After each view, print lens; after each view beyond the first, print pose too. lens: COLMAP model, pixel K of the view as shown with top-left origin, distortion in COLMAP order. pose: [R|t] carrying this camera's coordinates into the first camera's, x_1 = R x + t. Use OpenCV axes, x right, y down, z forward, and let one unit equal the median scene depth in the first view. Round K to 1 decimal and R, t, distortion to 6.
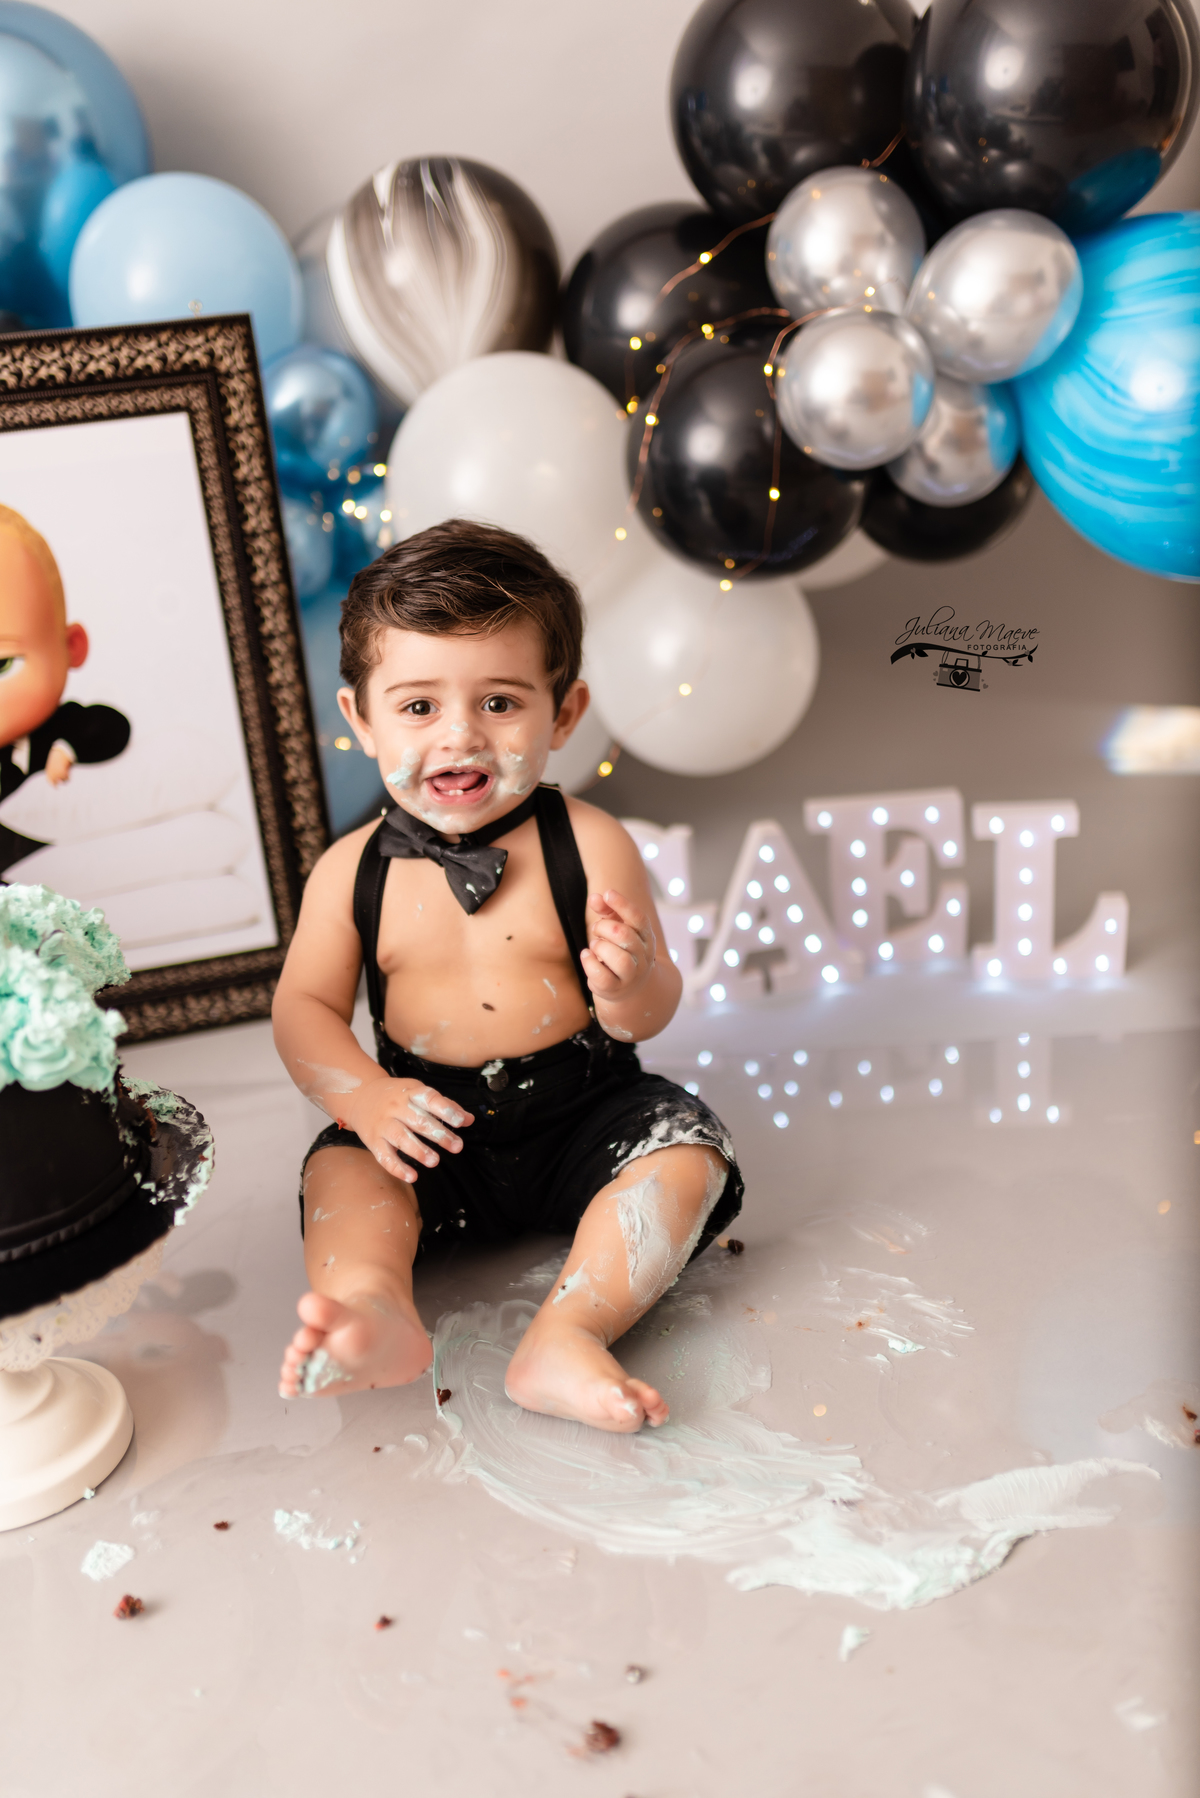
lens RADIAL K [[1733.4, 0, 589.2], [0, 1733.4, 883.7], [0, 0, 1]] dist [0.000057, -0.001619]
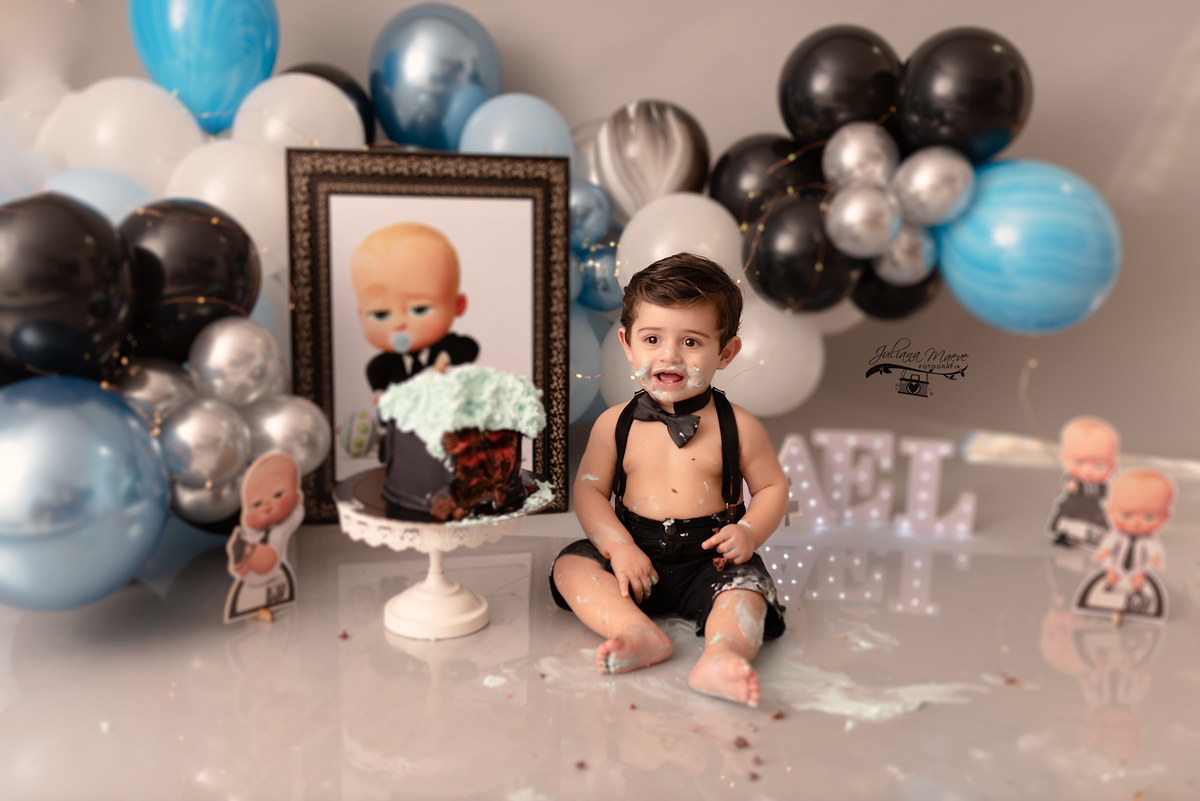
lens RADIAL K [[1192.1, 0, 616.5], [0, 1192.1, 401.8], [0, 0, 1]] dist [-0.010574, -0.001038]
pose [[0.993557, 0.112224, 0.015838, -0.129146], [-0.107285, 0.976333, -0.187786, 0.211528], [-0.036537, 0.184877, 0.982082, -0.332789]]
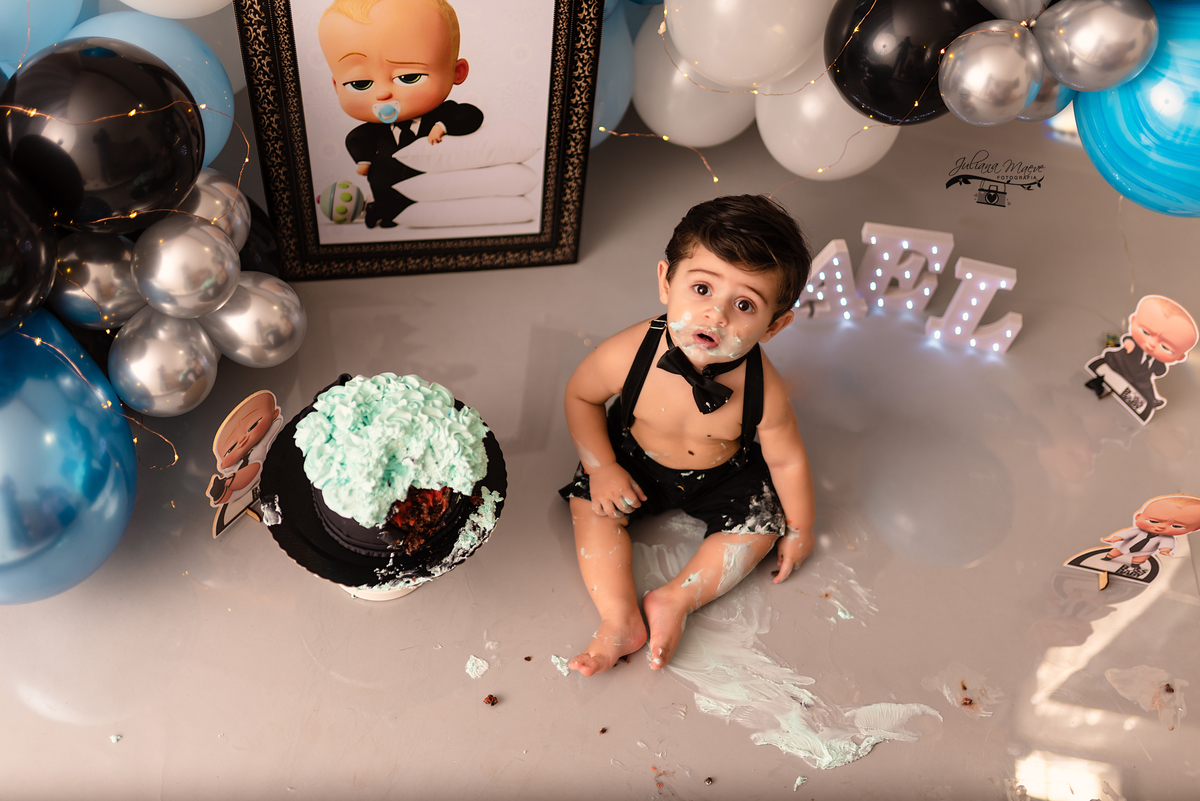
lens RADIAL K [[1156.9, 0, 600.0], [0, 1156.9, 400.5], [0, 0, 1]] dist [0.000057, -0.001619]
pose [[0.978315, 0.183245, 0.096547, -0.221205], [-0.206769, 0.836777, 0.507001, -0.454527], [0.012117, -0.515970, 0.856521, -0.058873]]
